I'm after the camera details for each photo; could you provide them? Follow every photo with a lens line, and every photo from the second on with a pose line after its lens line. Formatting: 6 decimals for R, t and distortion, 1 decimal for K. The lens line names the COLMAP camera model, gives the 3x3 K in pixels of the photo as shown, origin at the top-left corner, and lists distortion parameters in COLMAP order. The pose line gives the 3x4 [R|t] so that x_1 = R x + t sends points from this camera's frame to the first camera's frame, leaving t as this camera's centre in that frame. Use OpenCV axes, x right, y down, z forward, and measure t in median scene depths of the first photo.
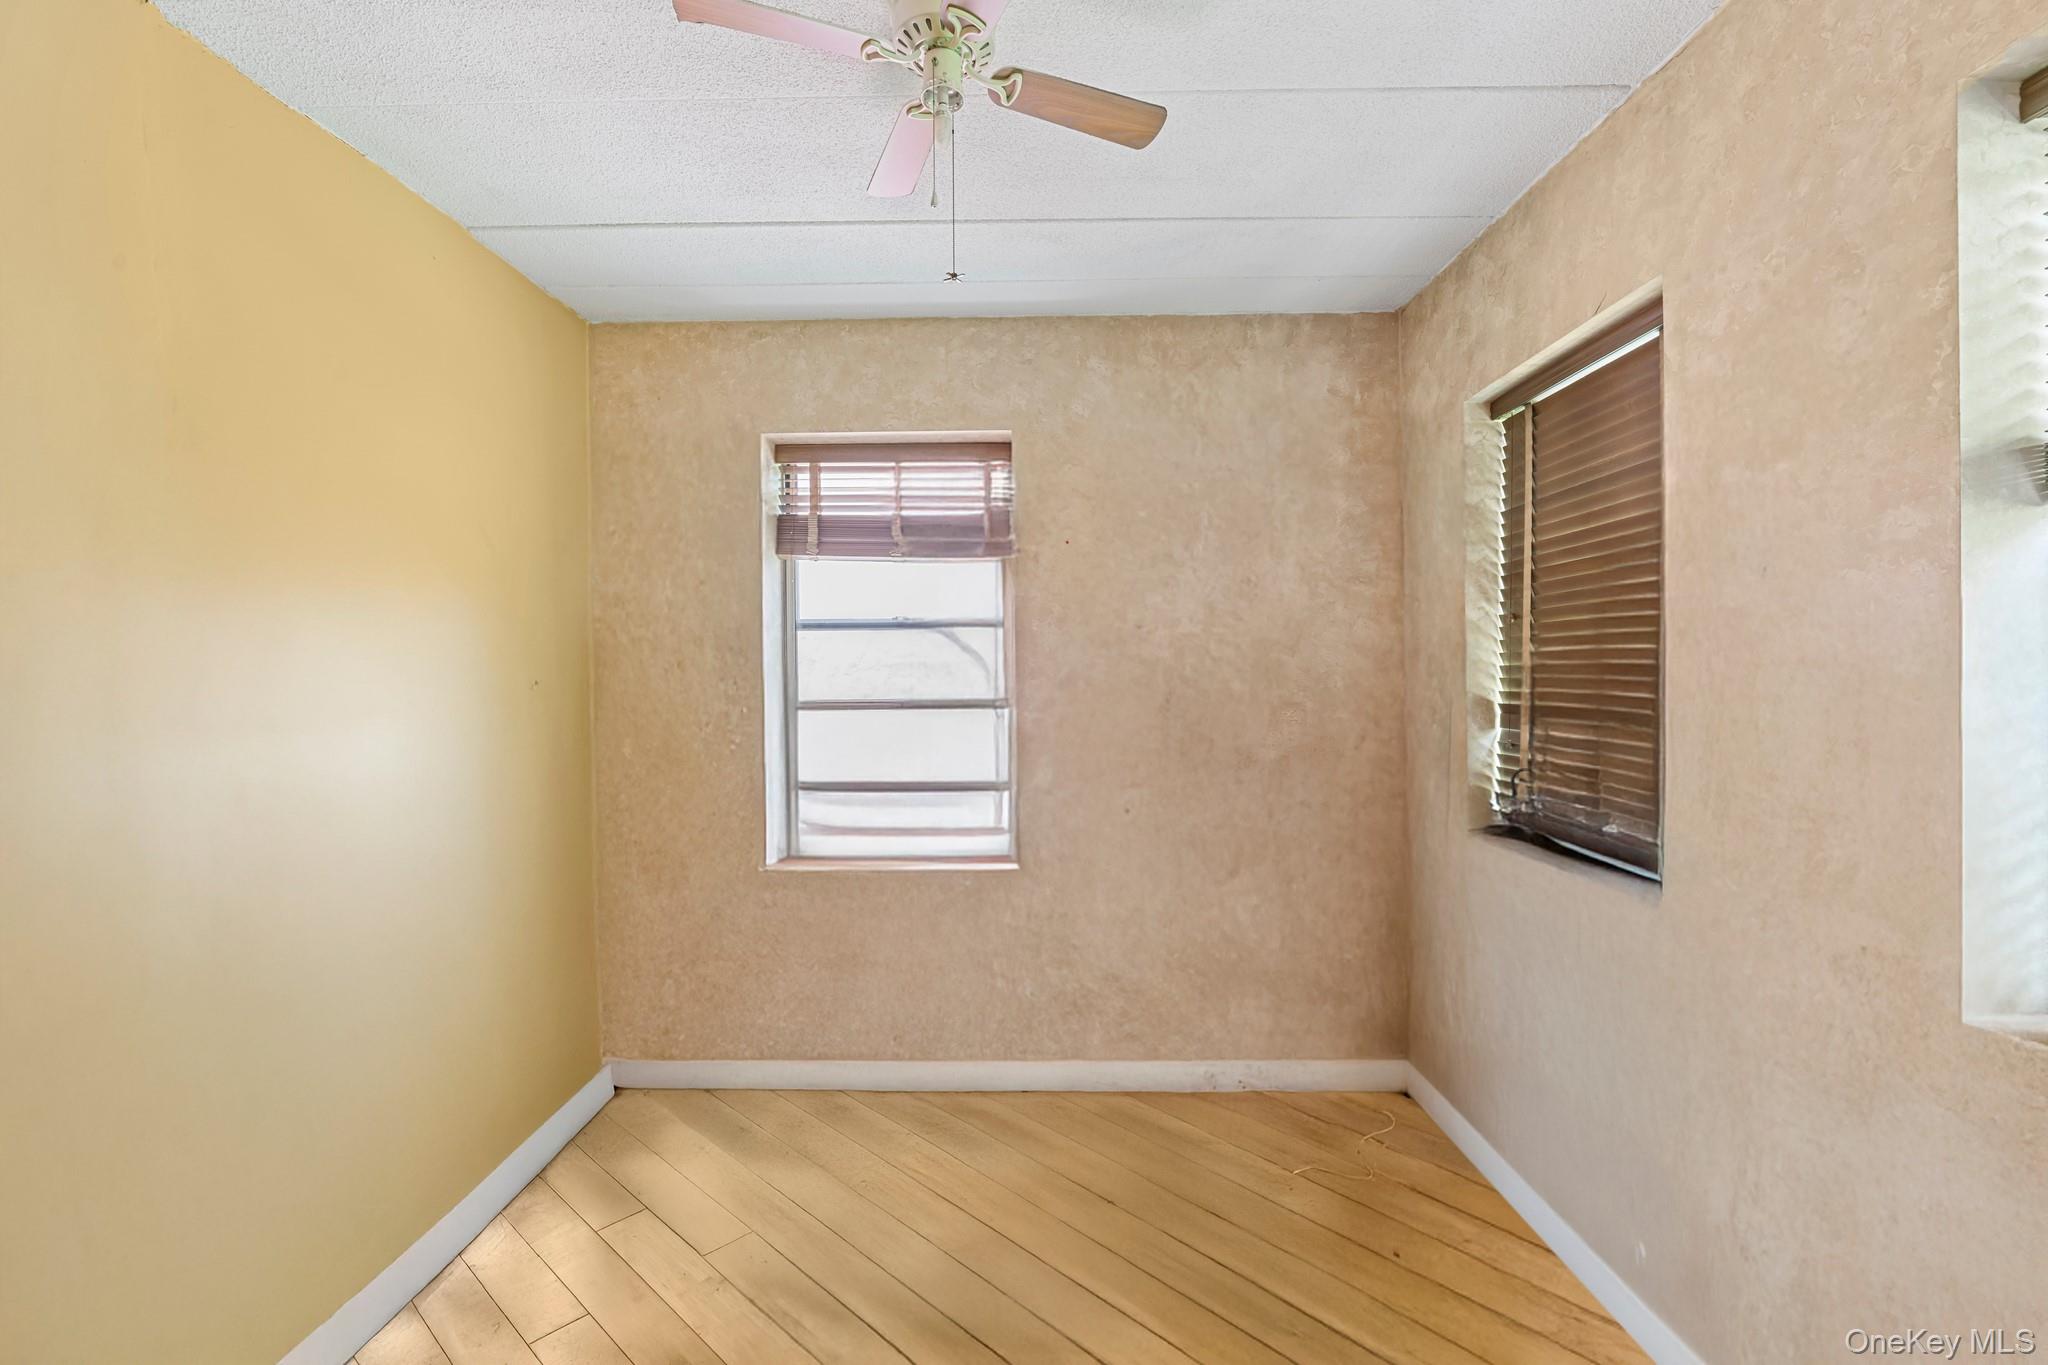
lens RADIAL K [[831.4, 0, 1024.3], [0, 831.4, 683.8], [0, 0, 1]] dist [0.000369, -0.000913]
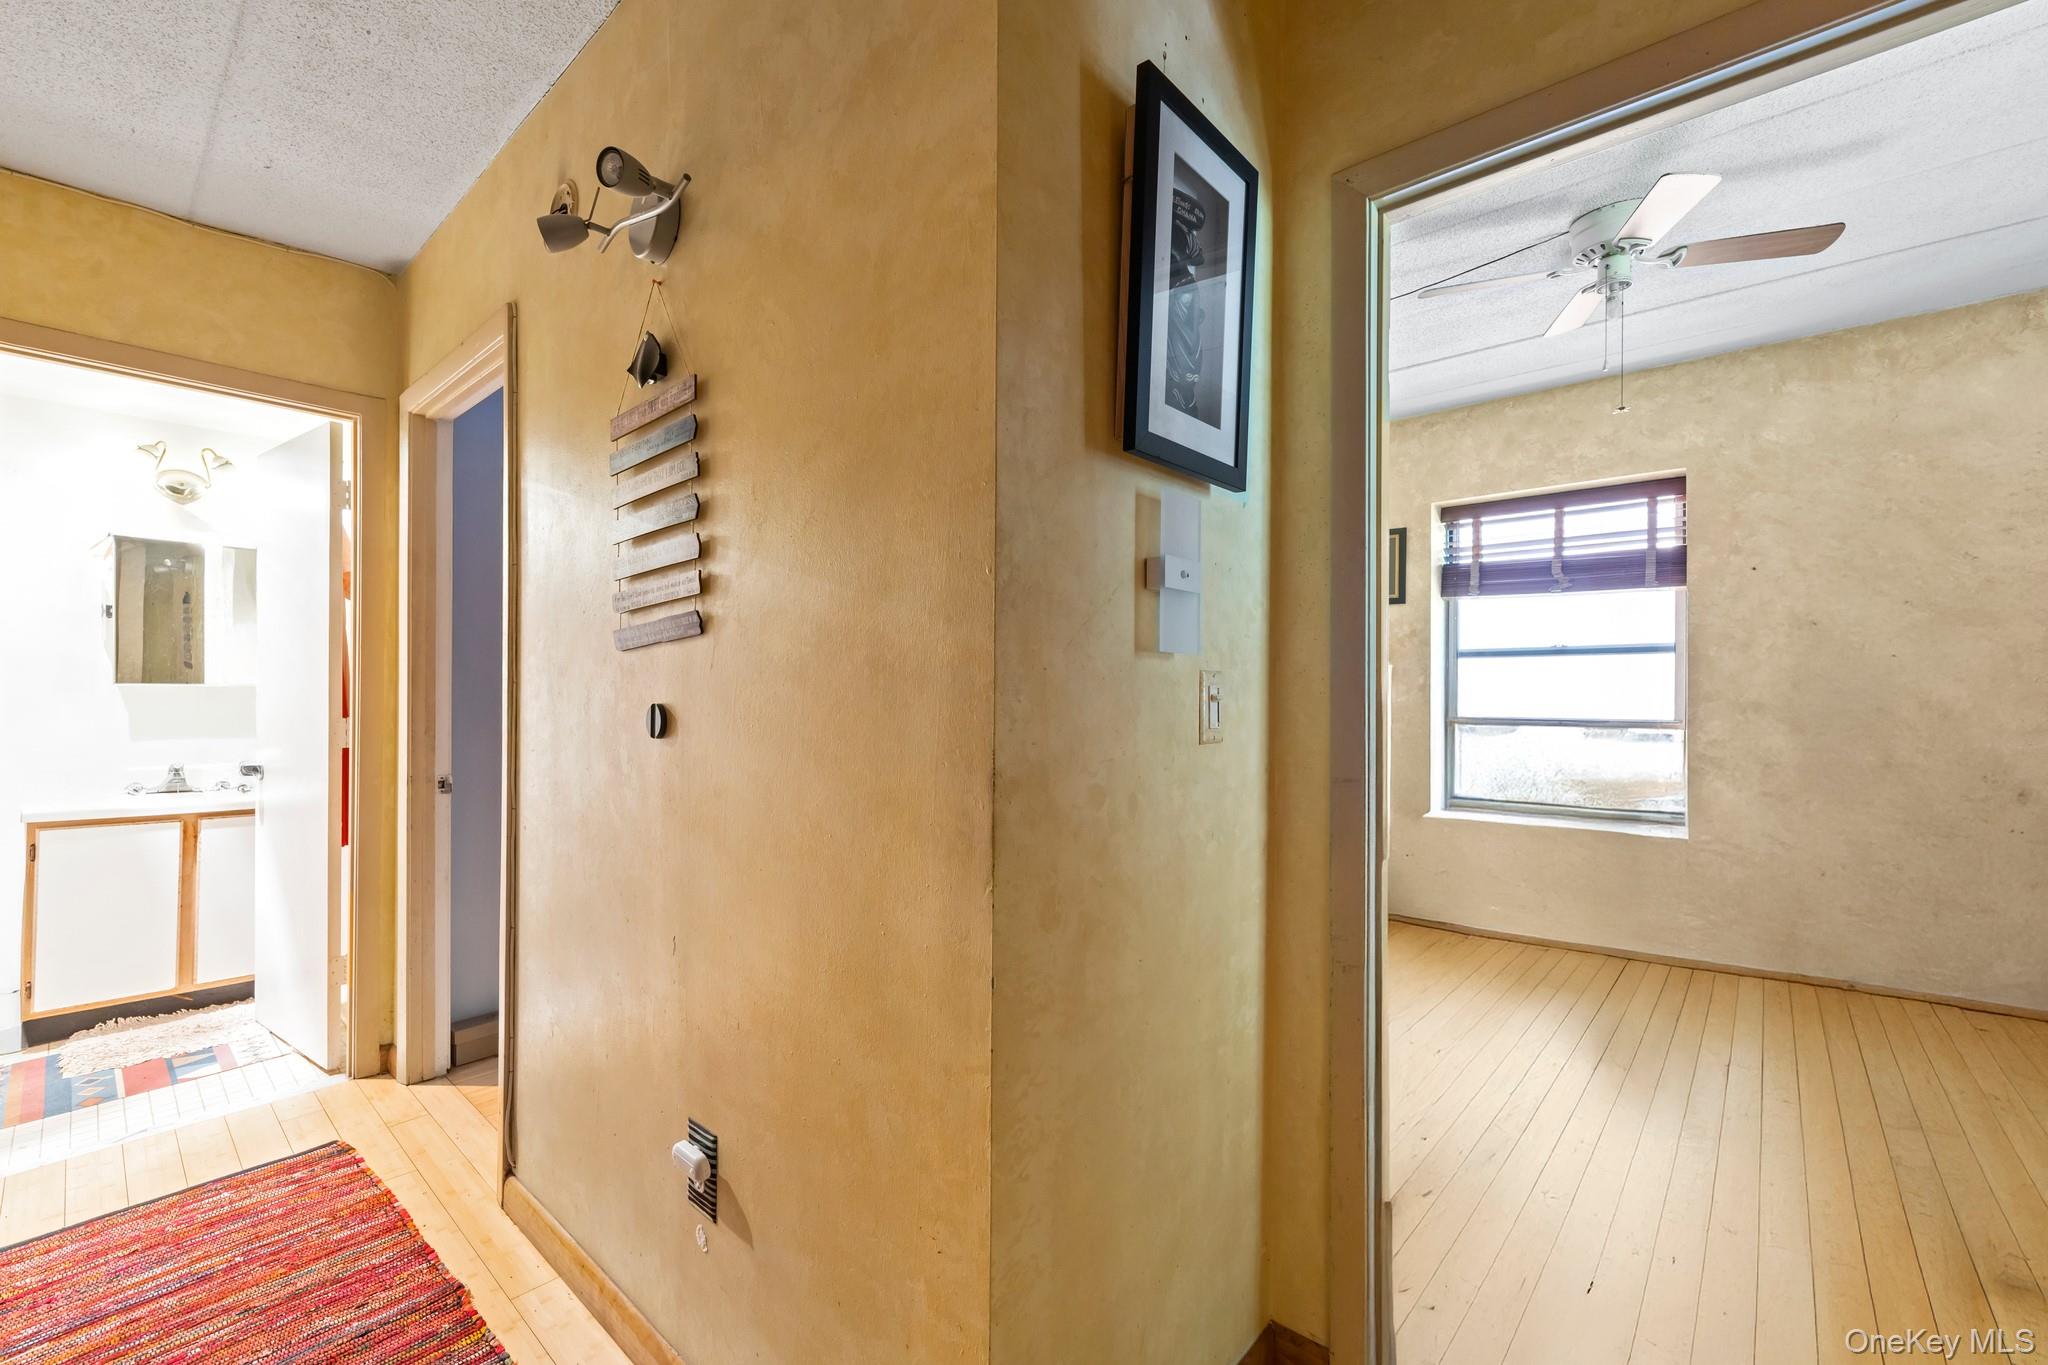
lens RADIAL K [[831.4, 0, 1023.2], [0, 831.4, 696.6], [0, 0, 1]] dist [0.000369, -0.000913]
pose [[0.763013, 0.012169, -0.646269, 0.027312], [-0.013999, 0.999899, 0.002300, -0.002642], [0.646232, 0.007292, 0.763107, -0.345123]]
